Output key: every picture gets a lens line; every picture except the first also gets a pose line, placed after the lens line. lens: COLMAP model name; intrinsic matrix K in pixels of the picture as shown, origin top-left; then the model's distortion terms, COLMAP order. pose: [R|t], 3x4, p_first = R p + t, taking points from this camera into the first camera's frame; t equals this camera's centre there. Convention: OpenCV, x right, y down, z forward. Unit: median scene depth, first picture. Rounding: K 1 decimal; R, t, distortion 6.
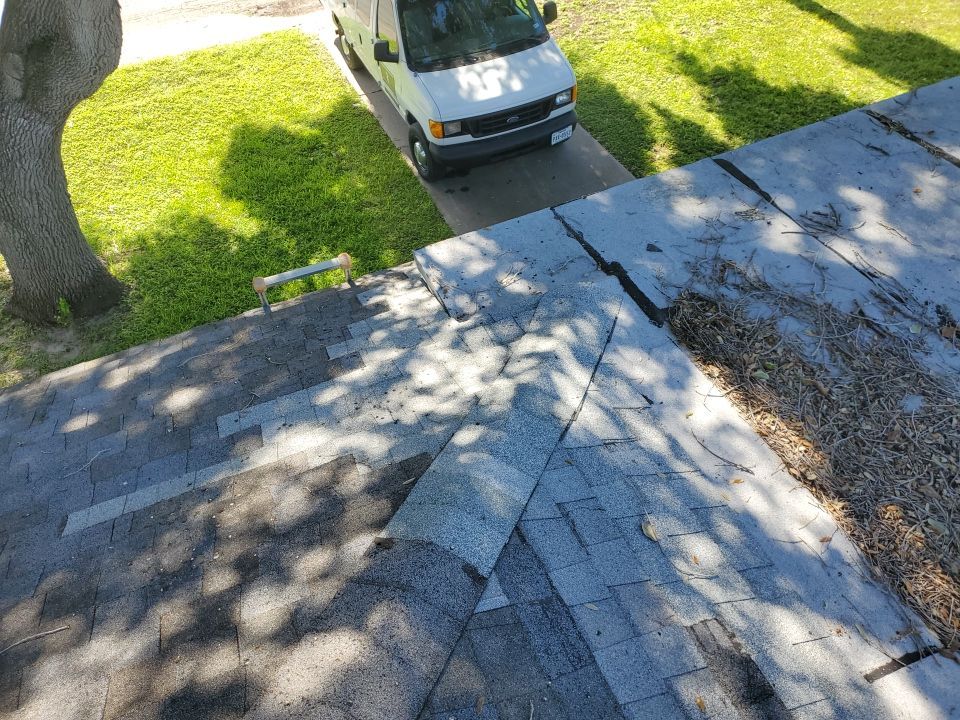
lens RADIAL K [[745.0, 0, 480.0], [0, 745.0, 360.0], [0, 0, 1]] dist [0.018747, -0.005039]
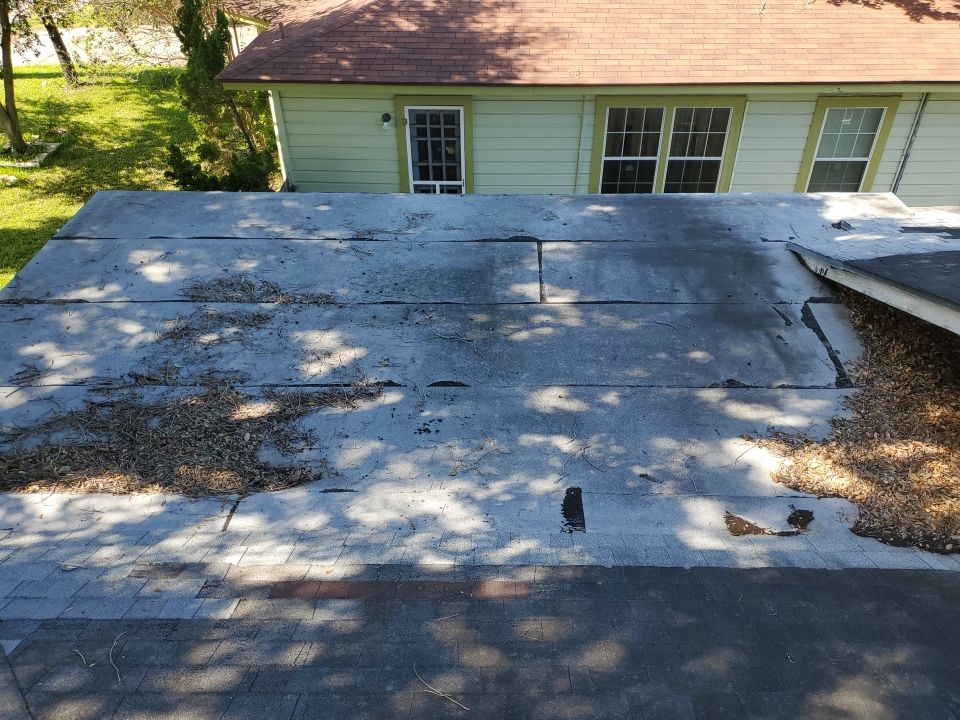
lens RADIAL K [[755.9, 0, 483.8], [0, 755.9, 345.5], [0, 0, 1]] dist [0.089810, -0.125361]
pose [[0.419121, -0.495305, 0.760927, -0.240192], [0.657187, 0.743764, 0.122152, 0.155715], [-0.626452, 0.448875, 0.637235, -0.458708]]
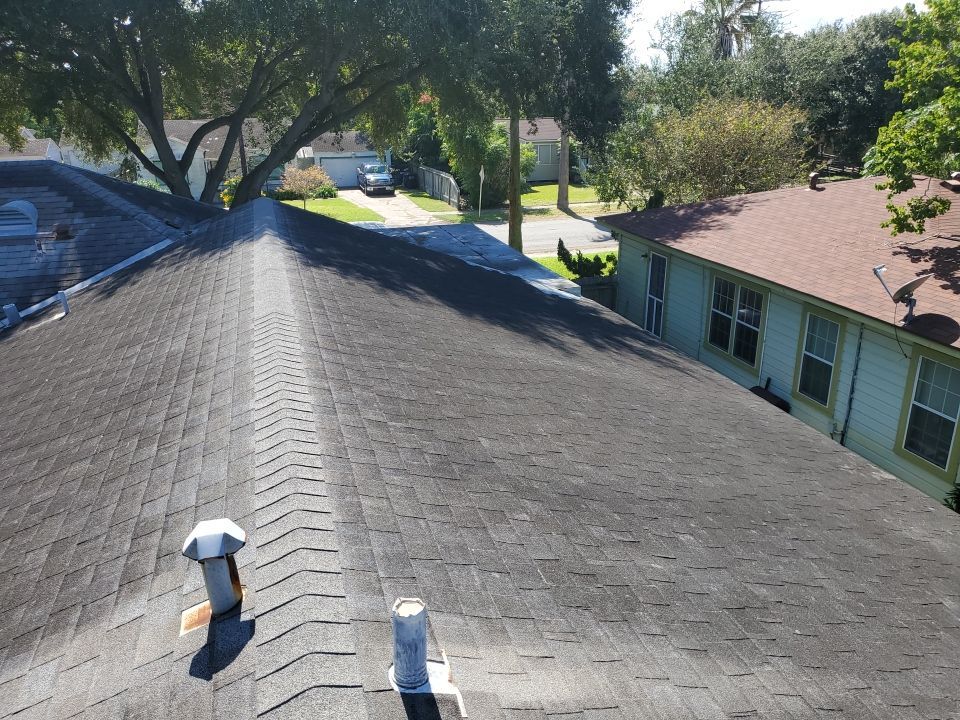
lens RADIAL K [[754.1, 0, 500.2], [0, 754.1, 373.1], [0, 0, 1]] dist [0.005558, -0.006086]
pose [[0.991909, 0.102548, -0.074839, 1.973487], [-0.125557, 0.879574, -0.458895, 3.222770], [0.018768, 0.464578, 0.885333, -3.381822]]
